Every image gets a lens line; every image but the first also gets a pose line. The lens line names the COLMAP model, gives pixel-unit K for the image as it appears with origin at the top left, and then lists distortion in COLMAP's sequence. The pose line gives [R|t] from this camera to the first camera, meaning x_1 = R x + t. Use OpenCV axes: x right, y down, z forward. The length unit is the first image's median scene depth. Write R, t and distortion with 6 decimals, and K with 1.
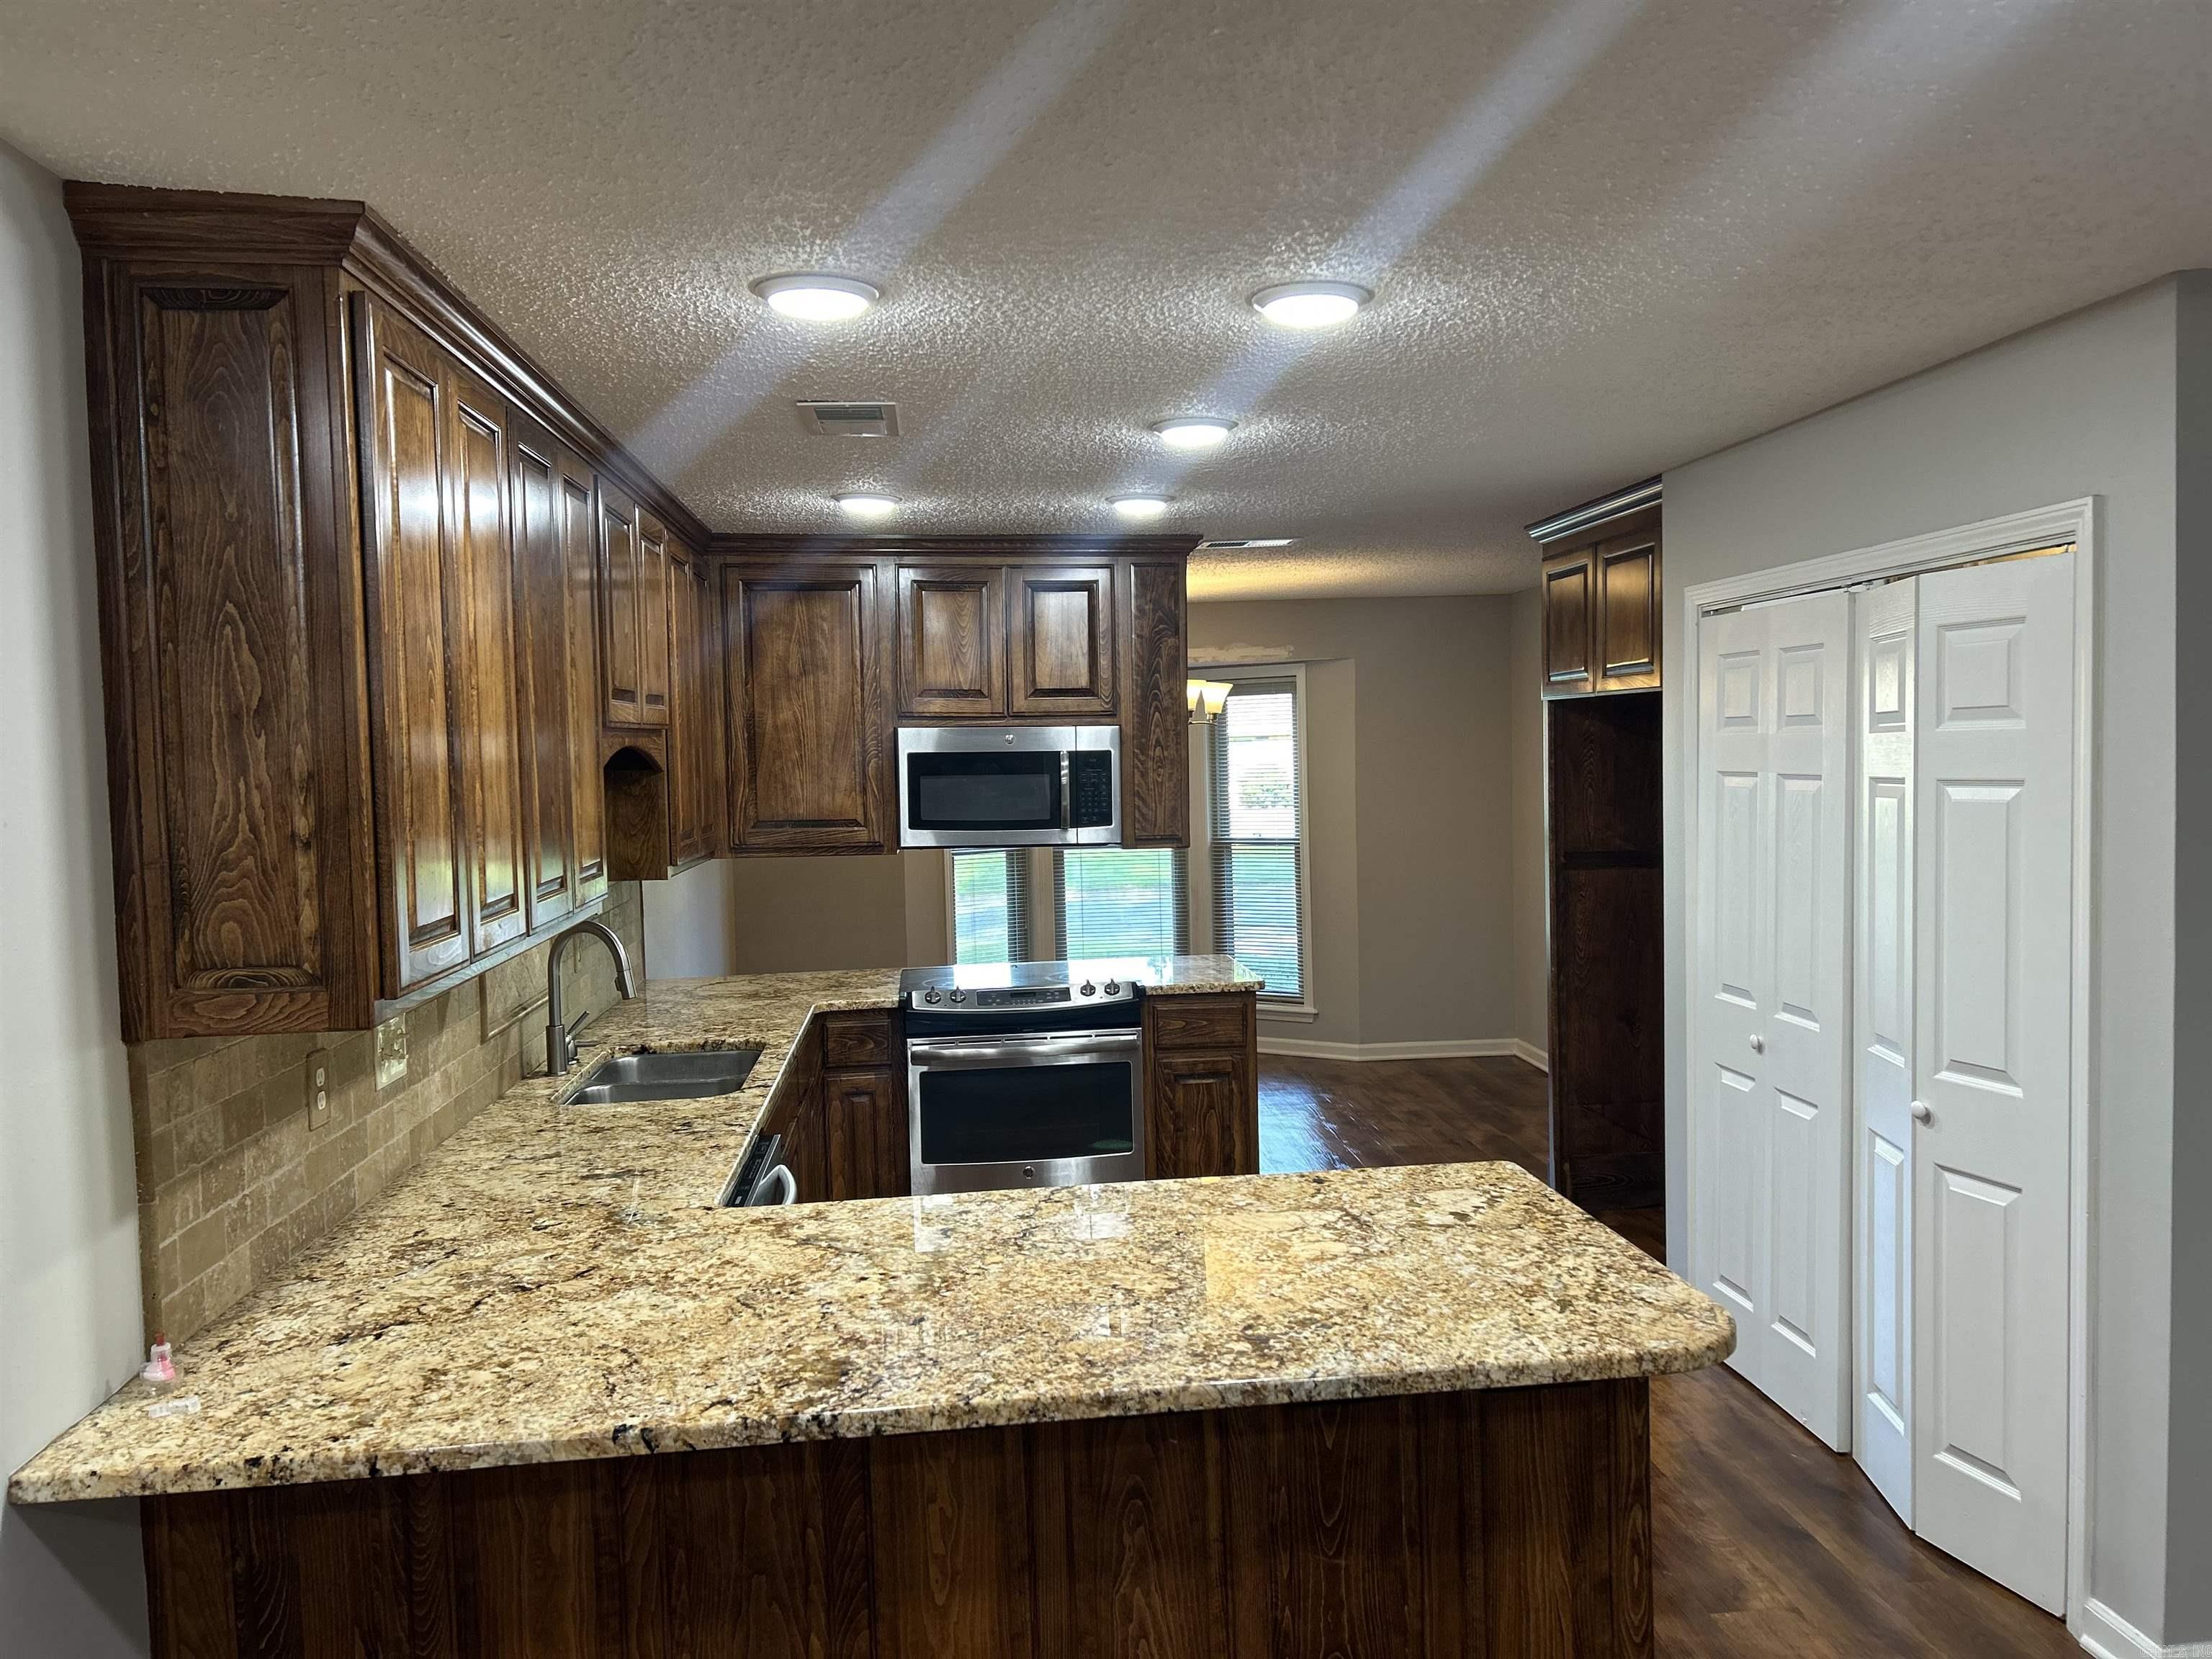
lens RADIAL K [[1648.5, 0, 1111.7], [0, 1648.5, 833.8], [0, 0, 1]] dist [0.059561, -0.060093]
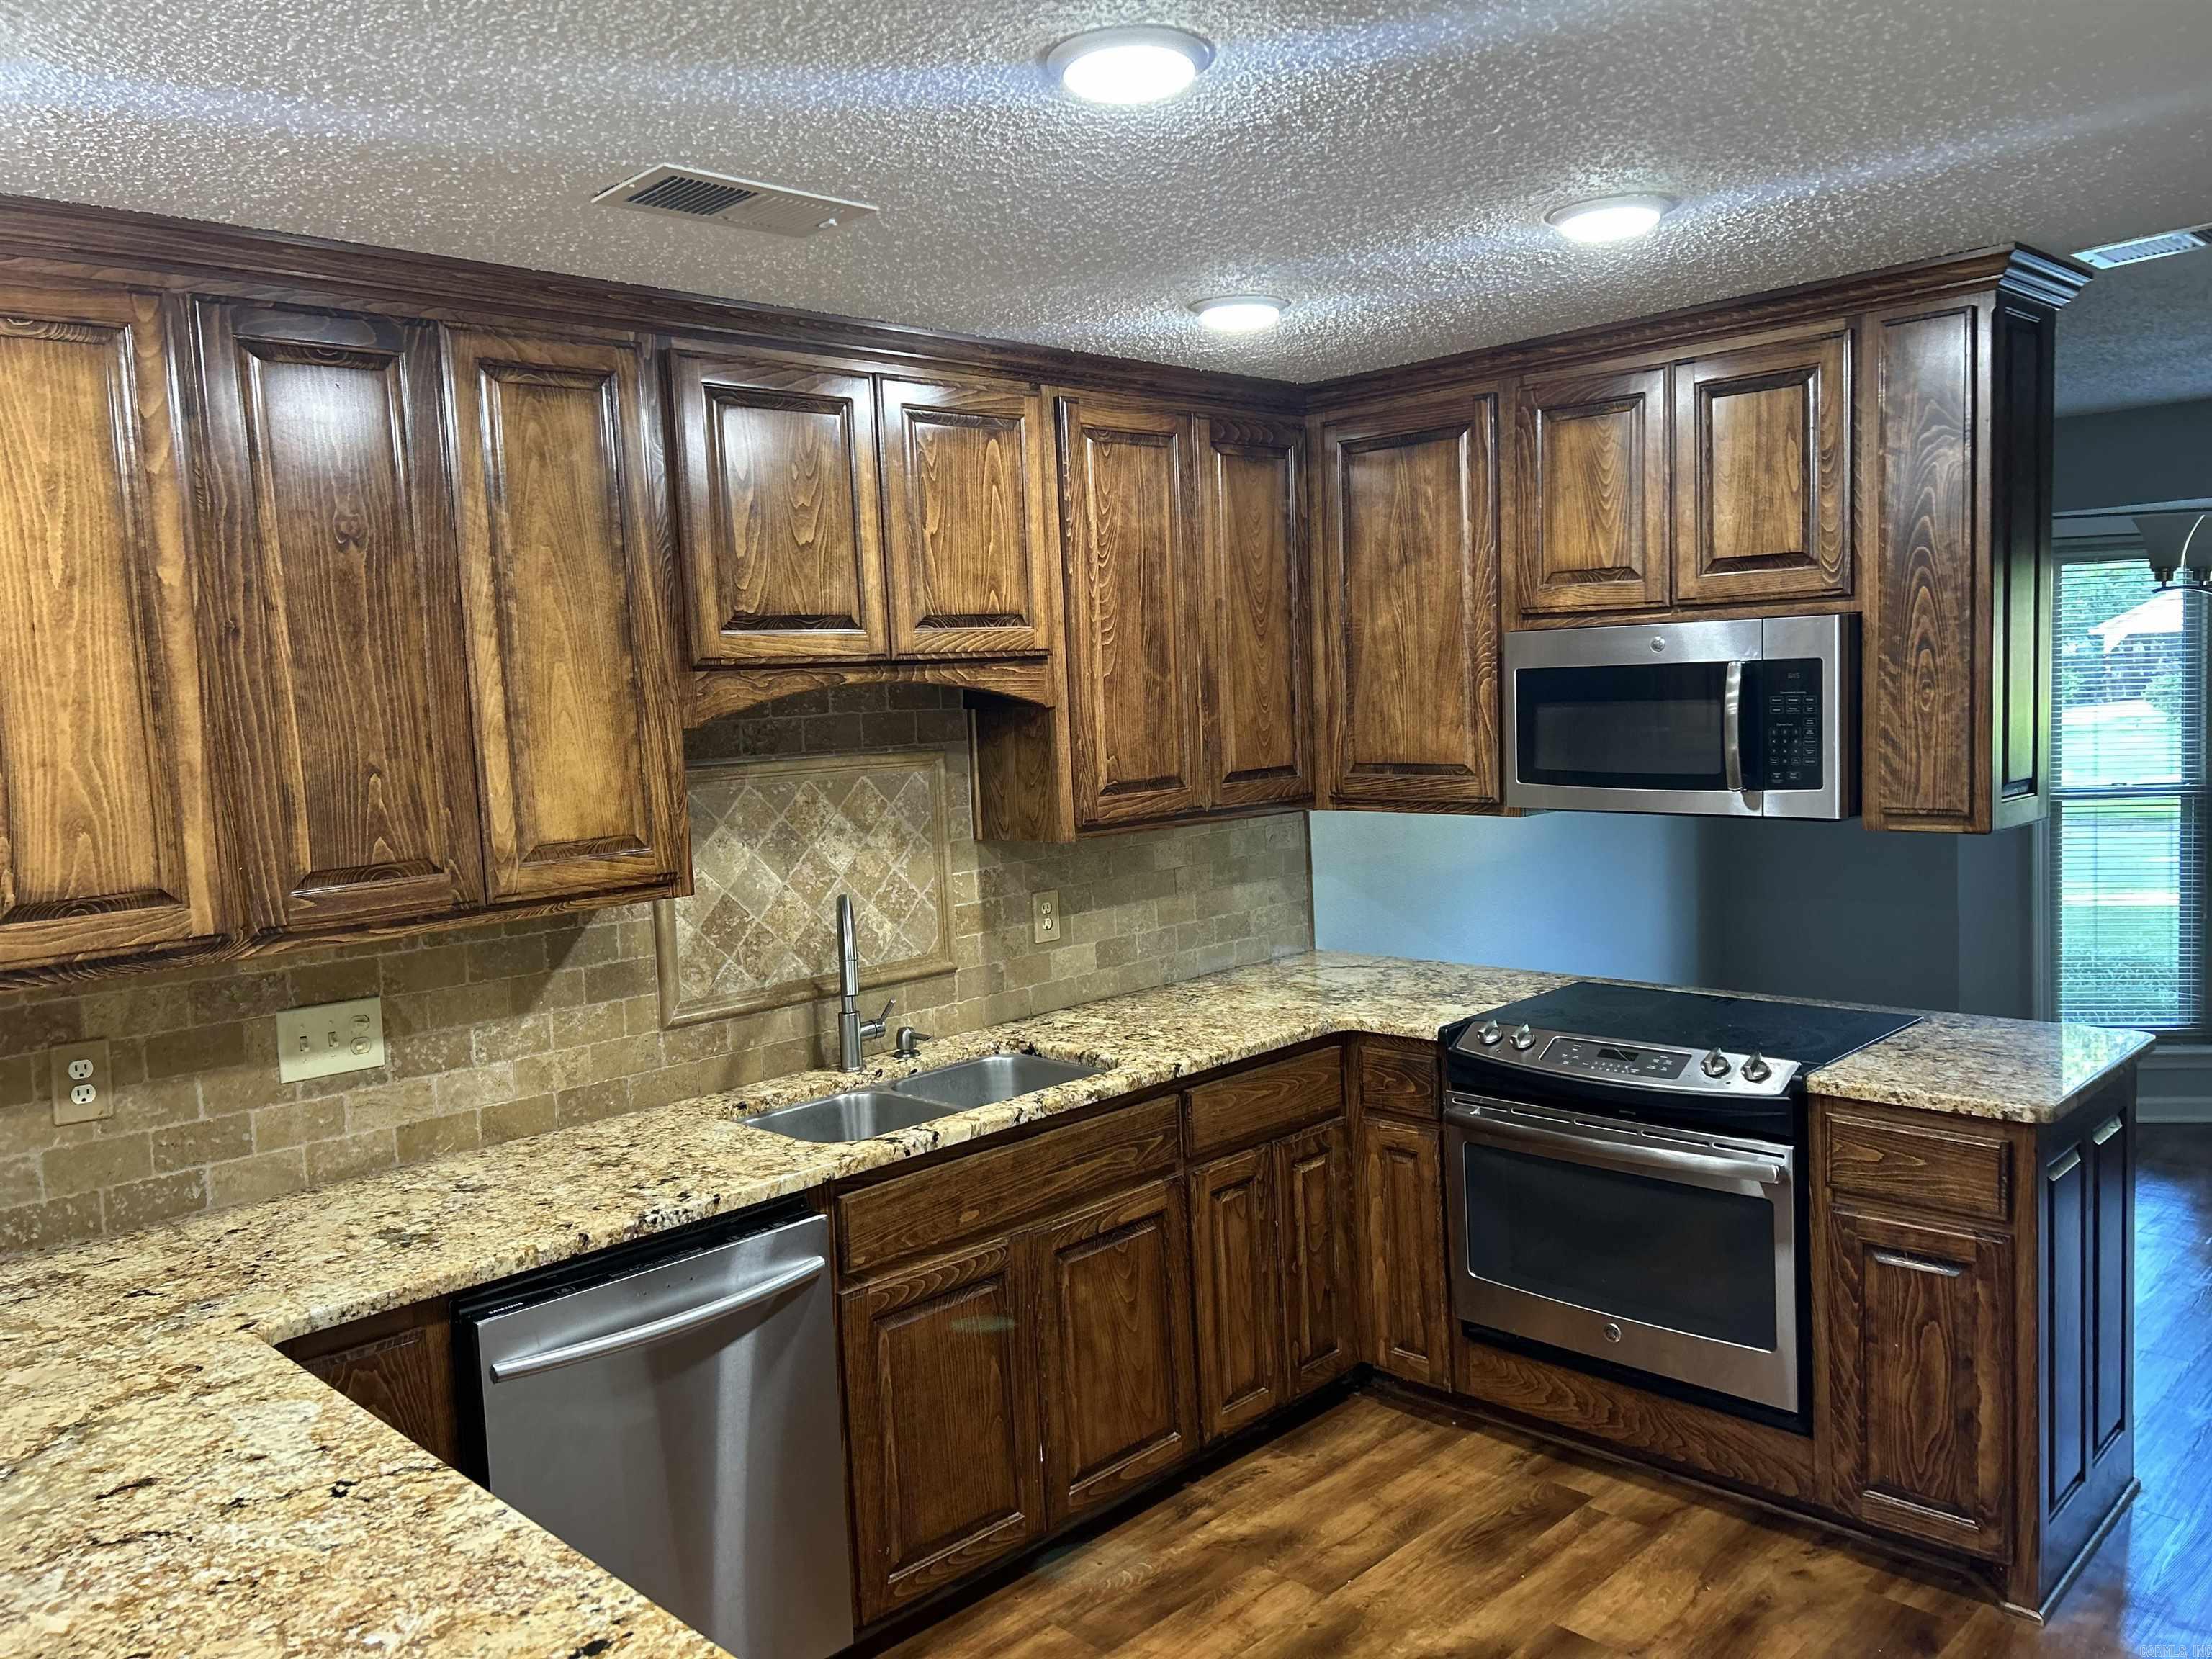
lens RADIAL K [[1648.5, 0, 1115.1], [0, 1648.5, 830.1], [0, 0, 1]] dist [0.059561, -0.060093]
pose [[0.622810, 0.062207, -0.779896, 0.612341], [-0.009868, 0.997379, 0.071674, -0.060481], [0.782311, -0.036944, 0.621791, 0.890948]]
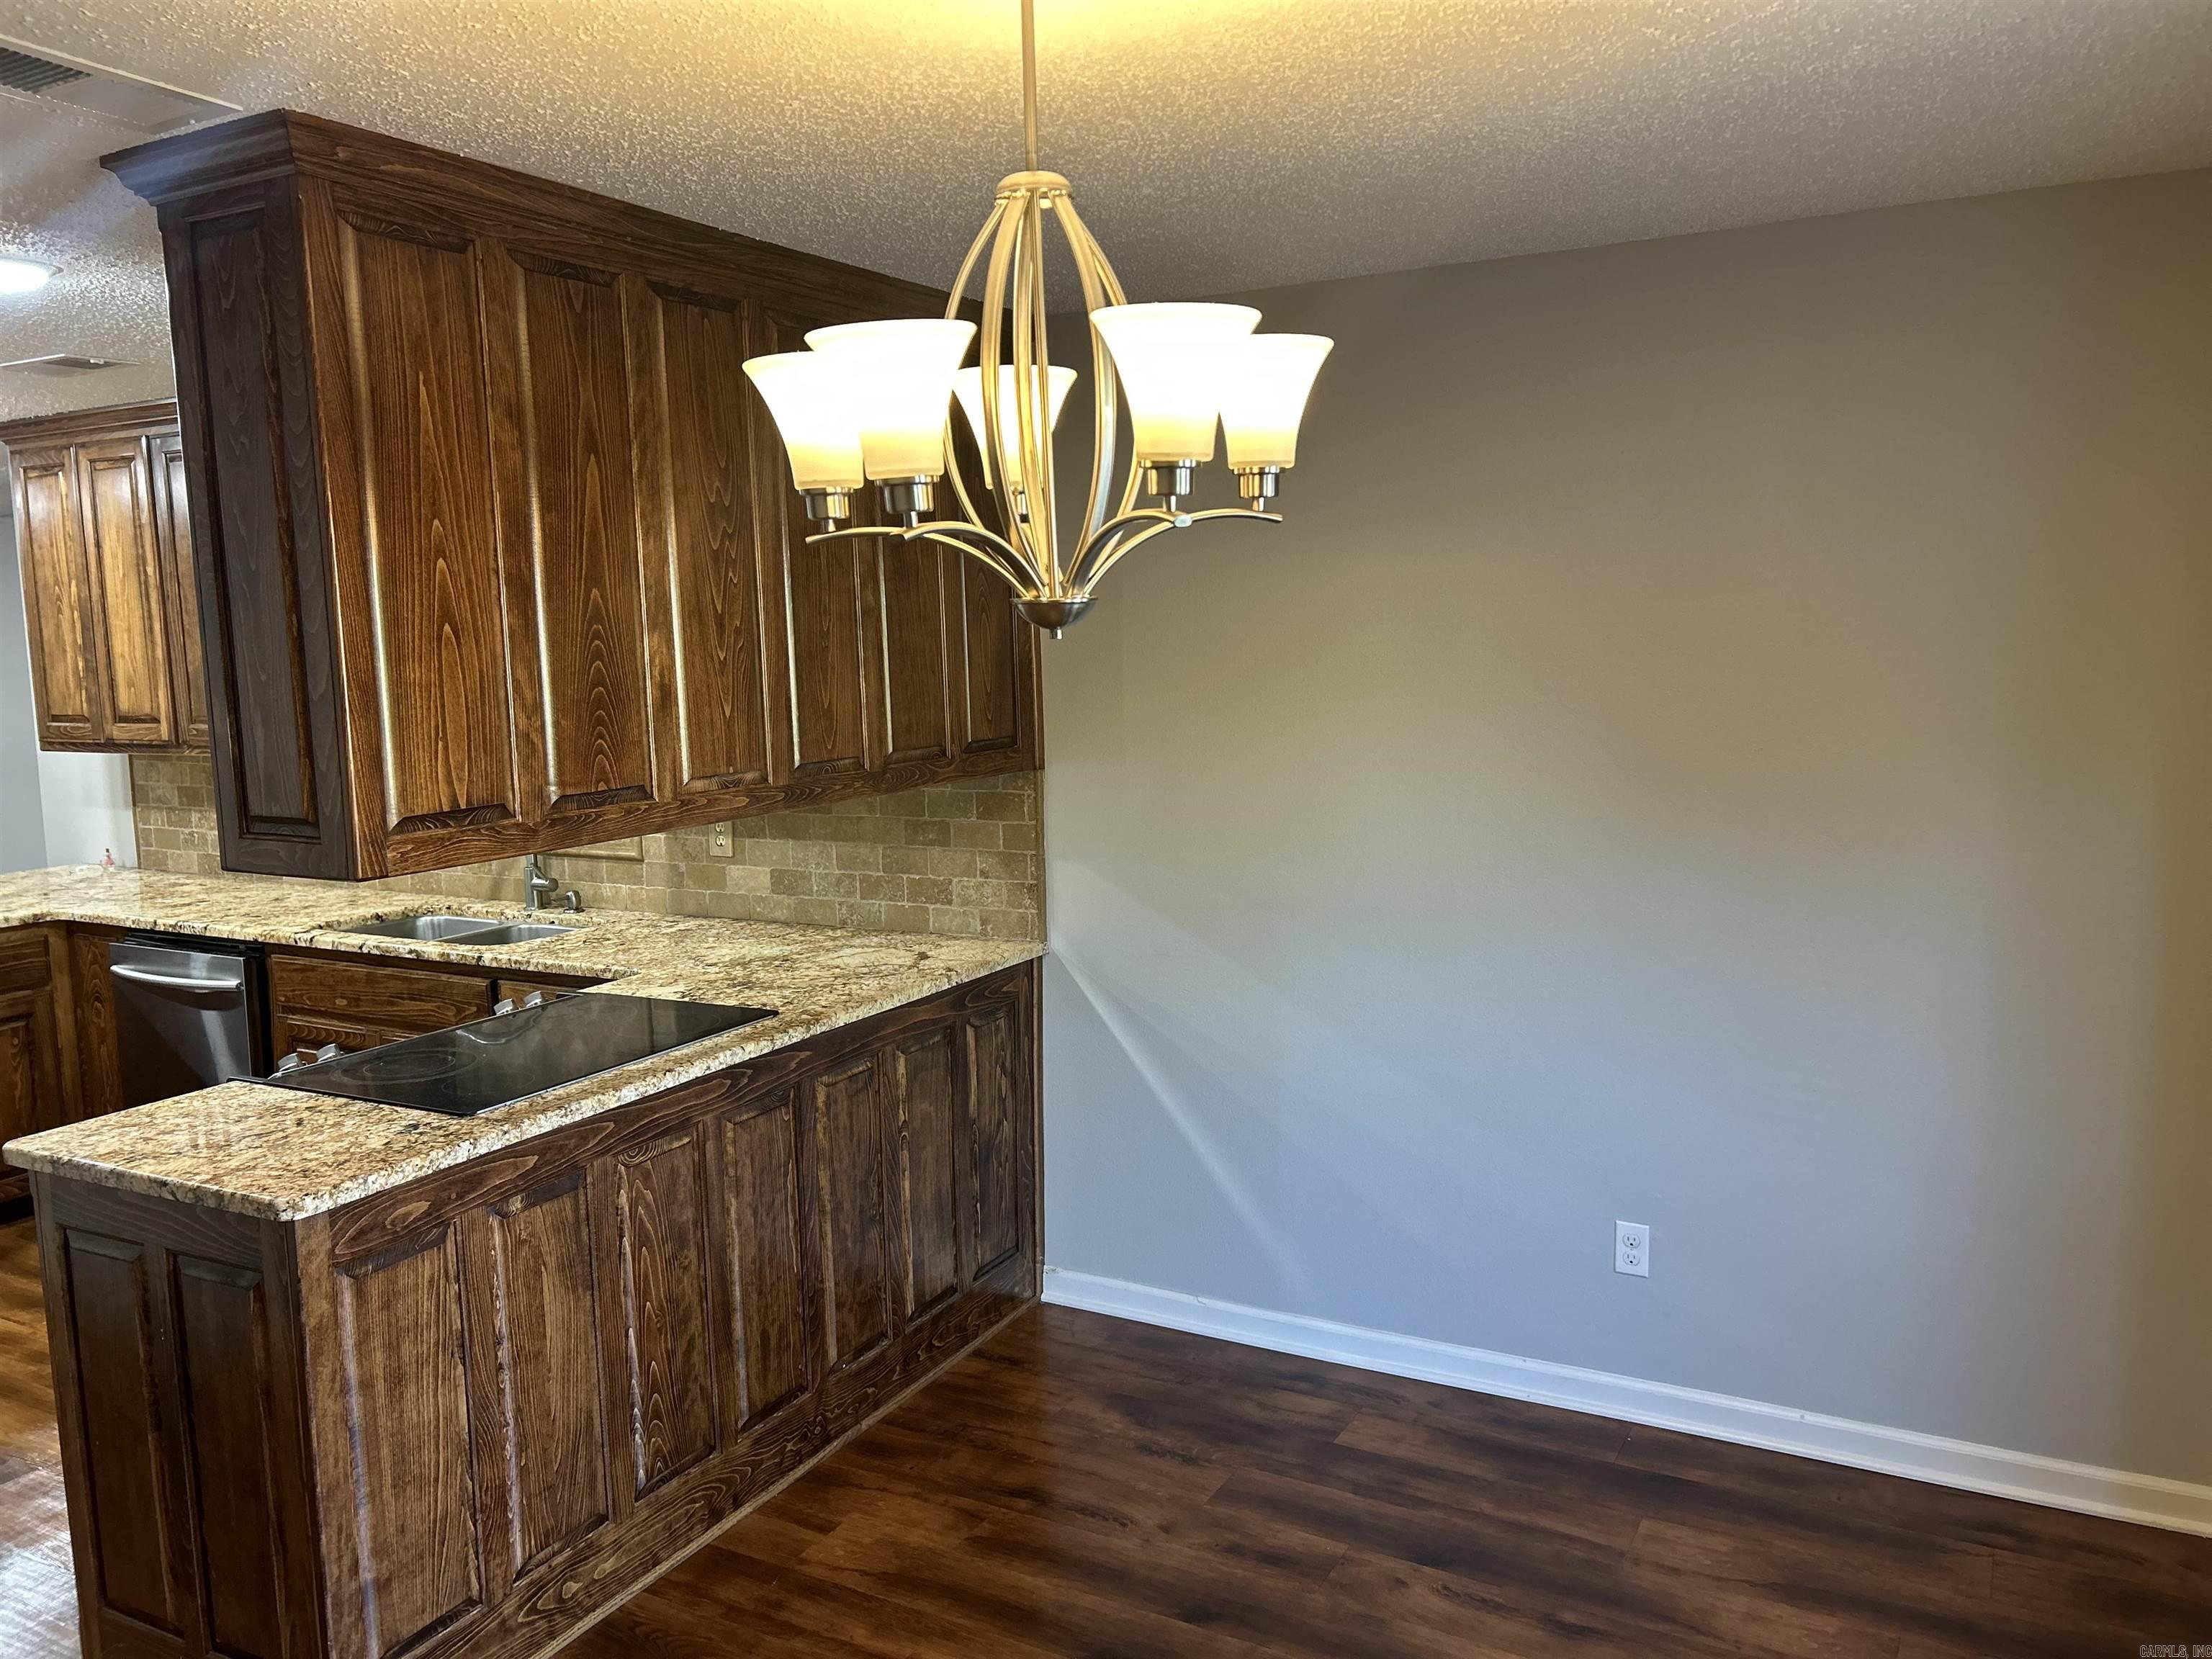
lens RADIAL K [[1648.5, 0, 1110.4], [0, 1648.5, 834.8], [0, 0, 1]] dist [0.059561, -0.060093]
pose [[-0.564788, 0.134884, -0.814138, 0.572242], [-0.012571, 0.985031, 0.171918, -0.169080], [0.825140, 0.107331, -0.554638, 2.999422]]
